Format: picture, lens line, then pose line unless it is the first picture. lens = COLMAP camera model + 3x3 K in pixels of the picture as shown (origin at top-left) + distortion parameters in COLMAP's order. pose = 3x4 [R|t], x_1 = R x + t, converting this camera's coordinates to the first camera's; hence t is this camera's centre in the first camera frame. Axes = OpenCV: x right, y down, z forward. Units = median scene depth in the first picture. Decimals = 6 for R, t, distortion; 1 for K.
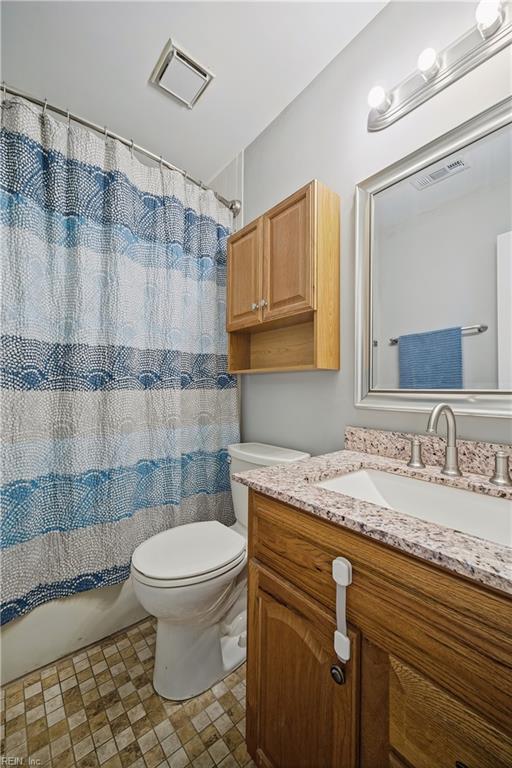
lens RADIAL K [[303.6, 0, 252.9], [0, 303.6, 387.8], [0, 0, 1]] dist [-0.004438, 0.001675]
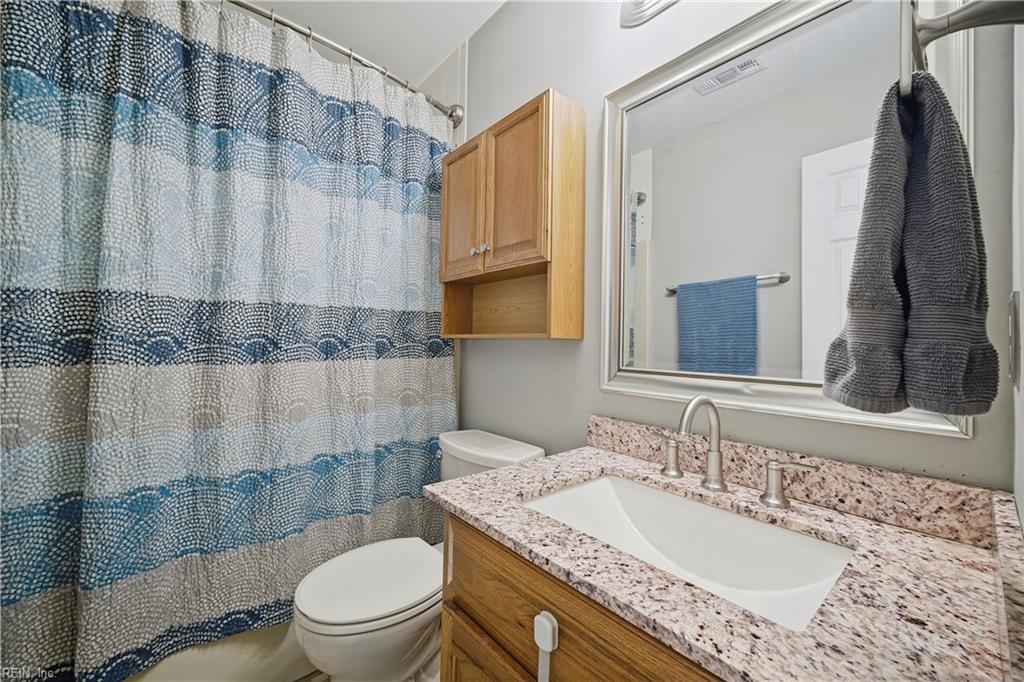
lens RADIAL K [[404.9, 0, 508.4], [0, 404.9, 338.0], [0, 0, 1]] dist [-0.004438, 0.001675]
pose [[0.999708, 0.013159, 0.020288, 0.086442], [-0.013059, 0.999902, -0.005058, -0.058709], [-0.020352, 0.004792, 0.999781, -0.001979]]
